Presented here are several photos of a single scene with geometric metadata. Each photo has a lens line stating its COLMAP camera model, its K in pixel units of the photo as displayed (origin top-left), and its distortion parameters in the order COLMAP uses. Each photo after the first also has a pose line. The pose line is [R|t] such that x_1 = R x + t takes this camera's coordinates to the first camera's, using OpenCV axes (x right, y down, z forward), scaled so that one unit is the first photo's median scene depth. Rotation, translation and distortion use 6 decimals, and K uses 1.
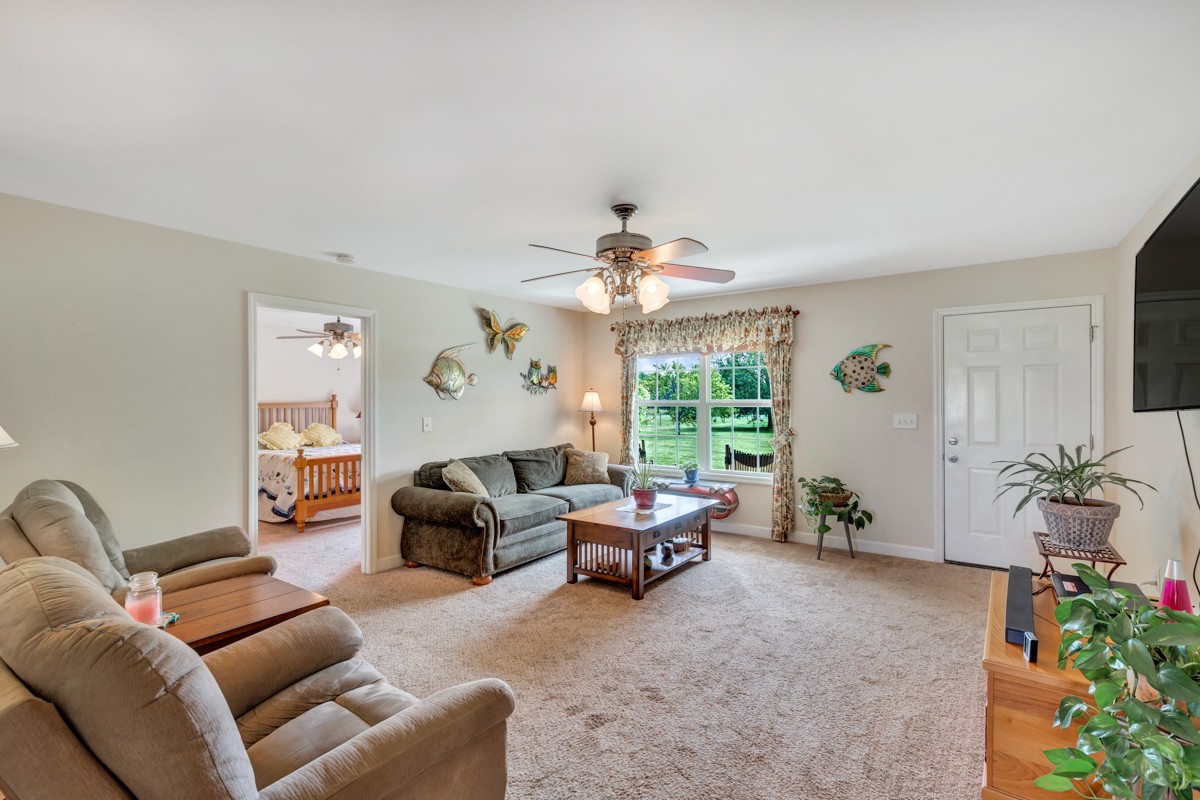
lens RADIAL K [[577.7, 0, 600.0], [0, 577.7, 400.0], [0, 0, 1]] dist [-0.000727, 0.000021]
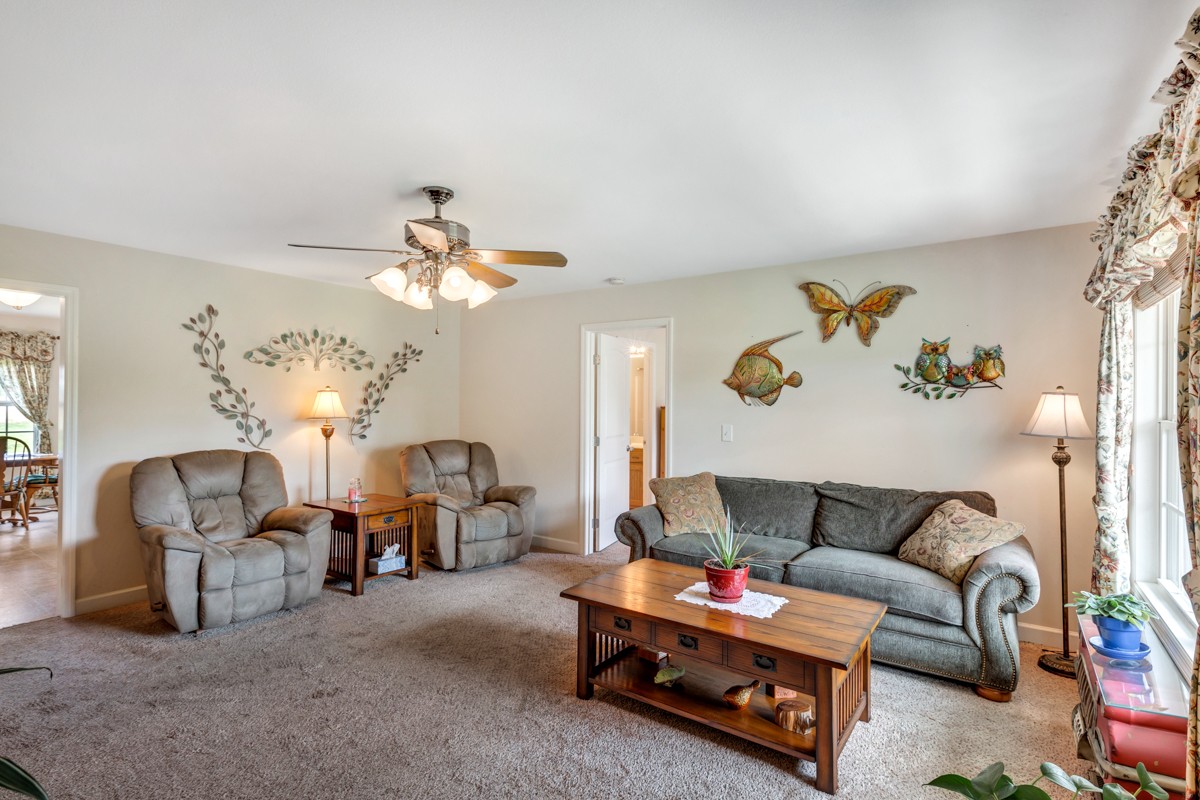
lens RADIAL K [[577.7, 0, 600.0], [0, 577.7, 400.0], [0, 0, 1]] dist [-0.000727, 0.000021]
pose [[-0.016958, -0.002310, -0.999854, 0.541937], [-0.014237, 0.999897, -0.002069, -0.003267], [0.999755, 0.014200, -0.016989, 0.747083]]
